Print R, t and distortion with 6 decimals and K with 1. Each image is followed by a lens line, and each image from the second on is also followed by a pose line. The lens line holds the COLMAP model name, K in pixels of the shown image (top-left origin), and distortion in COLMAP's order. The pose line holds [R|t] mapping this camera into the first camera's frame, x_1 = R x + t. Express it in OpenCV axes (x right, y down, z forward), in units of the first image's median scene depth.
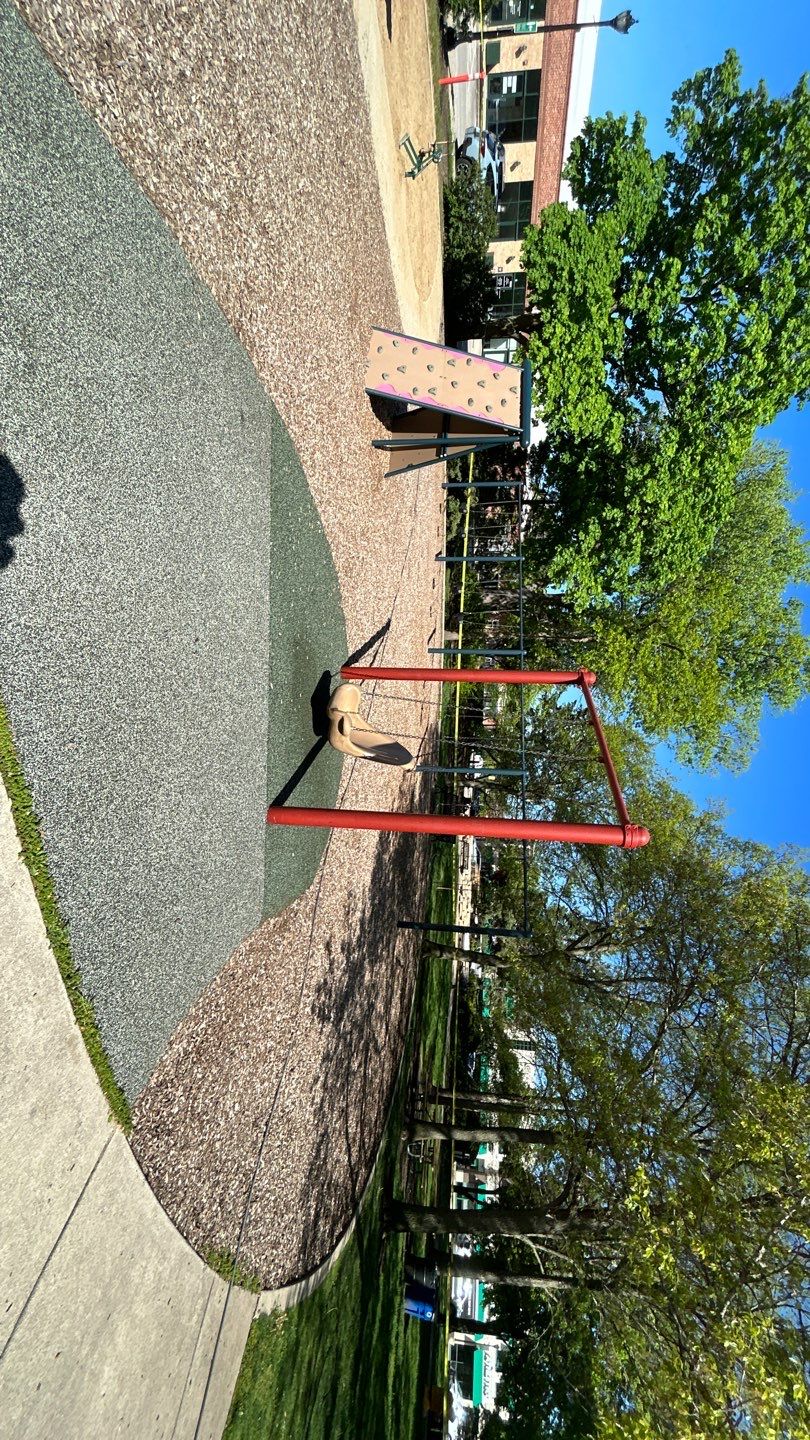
lens RADIAL K [[580.8, 0, 402.6], [0, 580.8, 719.6], [0, 0, 1]] dist [0.002402, -0.000057]
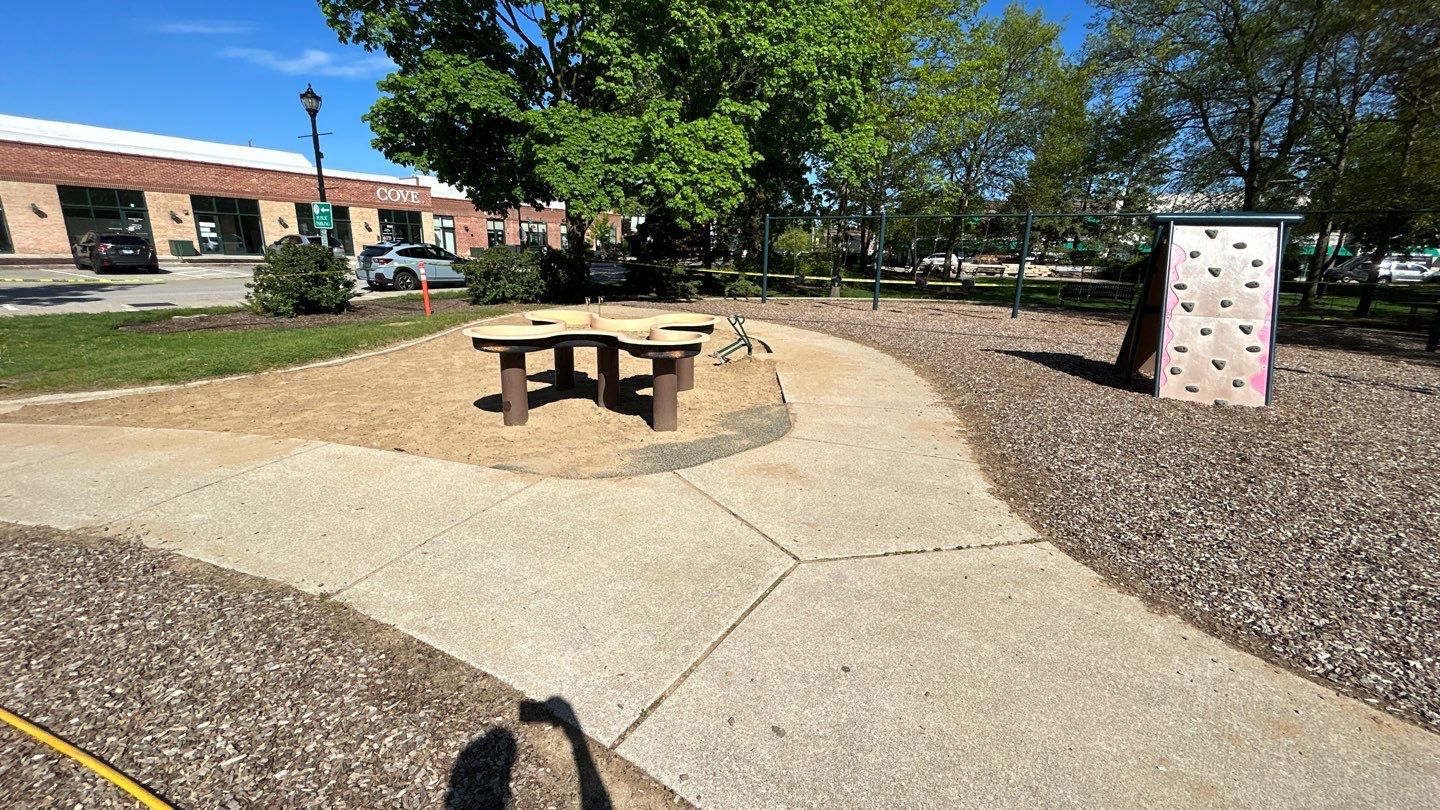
lens RADIAL K [[580.8, 0, 720.2], [0, 580.8, 402.4], [0, 0, 1]] dist [0.002402, -0.000057]
pose [[-0.010348, -0.992858, -0.118851, 0.011698], [0.999824, -0.012137, 0.014340, -0.303083], [-0.015680, -0.118682, 0.992808, 0.028896]]
